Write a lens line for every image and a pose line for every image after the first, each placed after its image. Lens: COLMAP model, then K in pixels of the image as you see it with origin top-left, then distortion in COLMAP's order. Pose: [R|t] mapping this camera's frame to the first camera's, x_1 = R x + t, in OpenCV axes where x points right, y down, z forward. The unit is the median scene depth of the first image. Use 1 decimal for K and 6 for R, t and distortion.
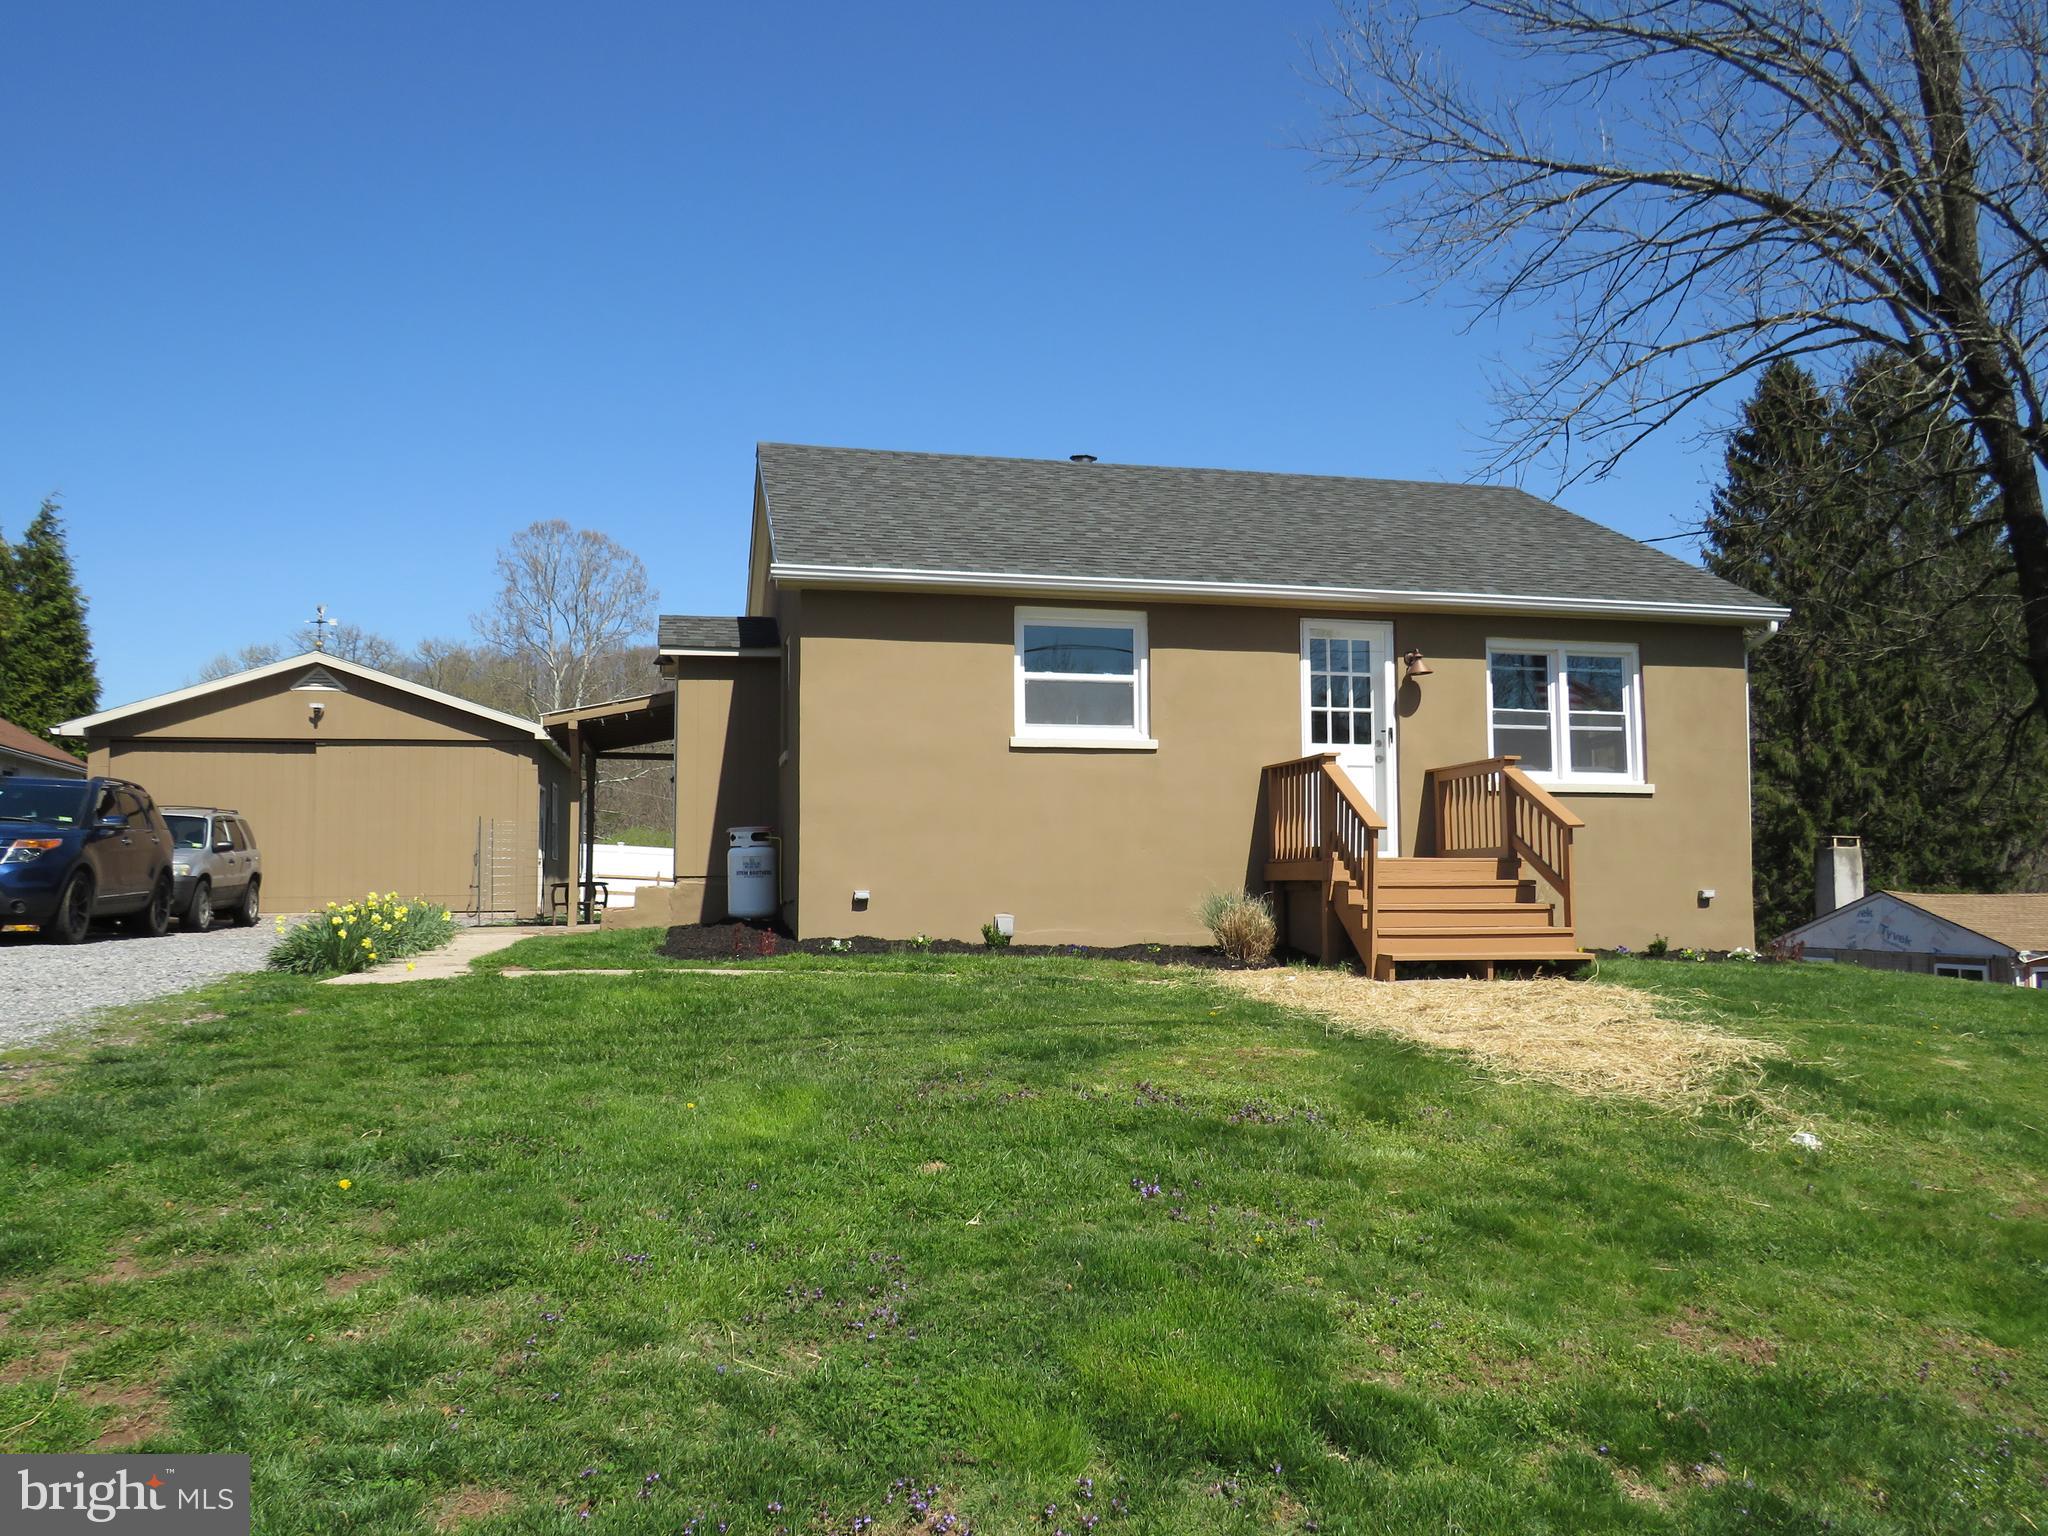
lens RADIAL K [[1479.5, 0, 1031.1], [0, 1479.5, 757.2], [0, 0, 1]] dist [-0.055664, 0.023047]
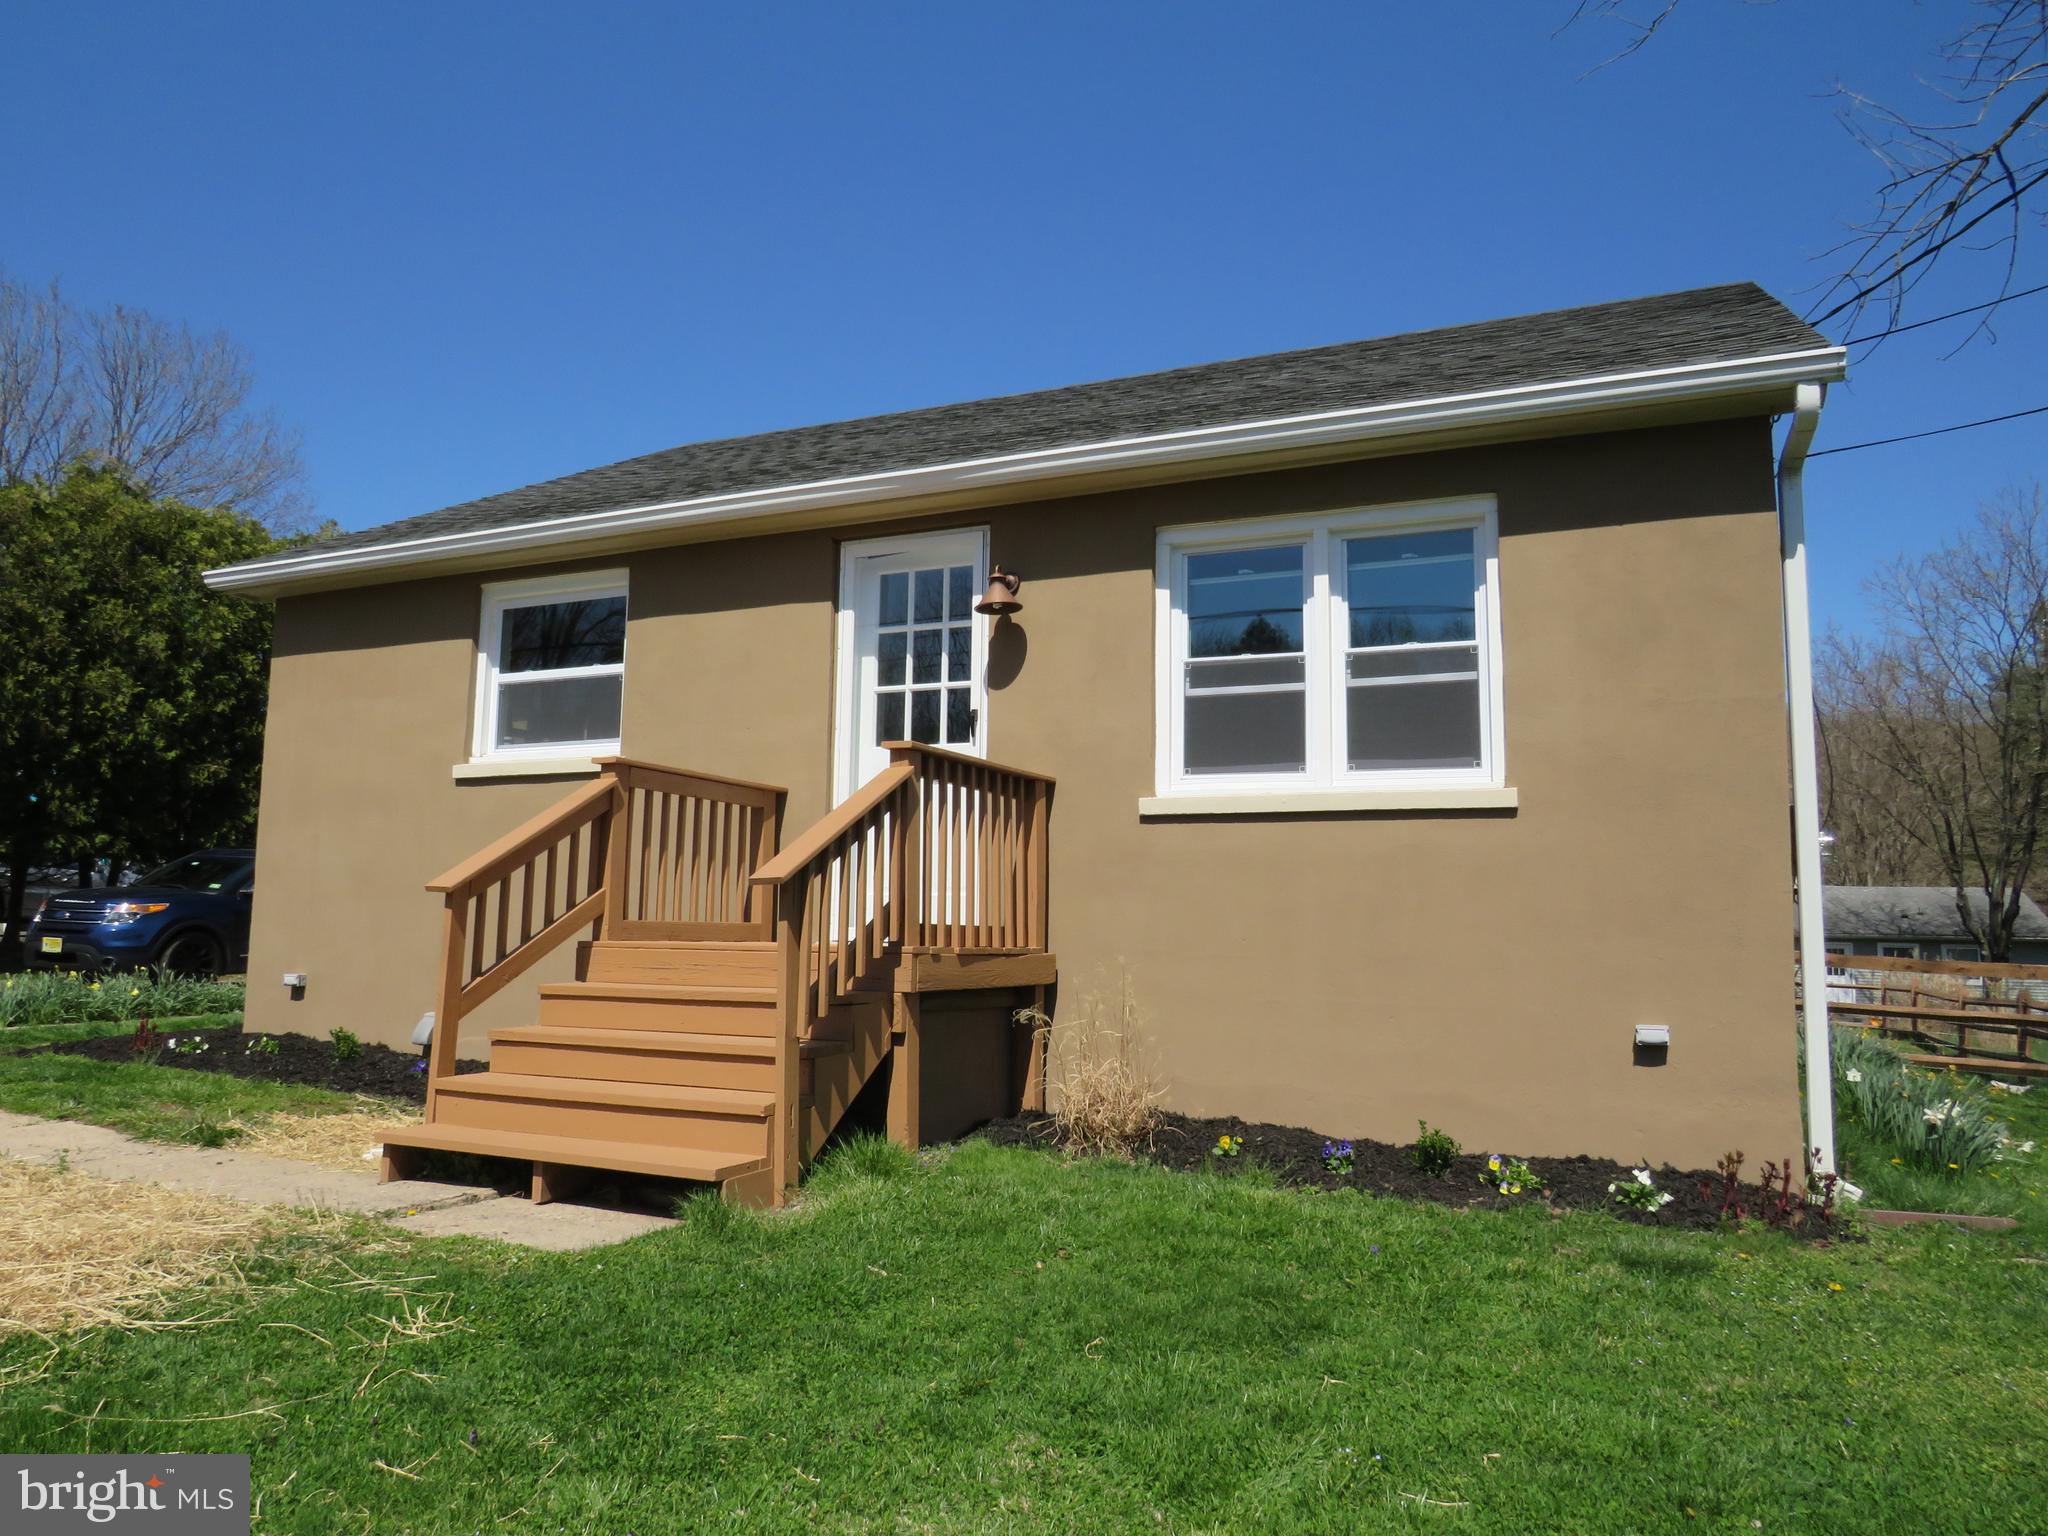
lens RADIAL K [[1354.3, 0, 1020.2], [0, 1354.3, 772.7], [0, 0, 1]] dist [-0.009247, 0.003590]
pose [[0.810467, -0.053376, -0.583347, 0.538411], [0.034135, 0.998451, -0.043933, 0.026667], [0.584788, 0.015694, 0.811034, 0.559214]]
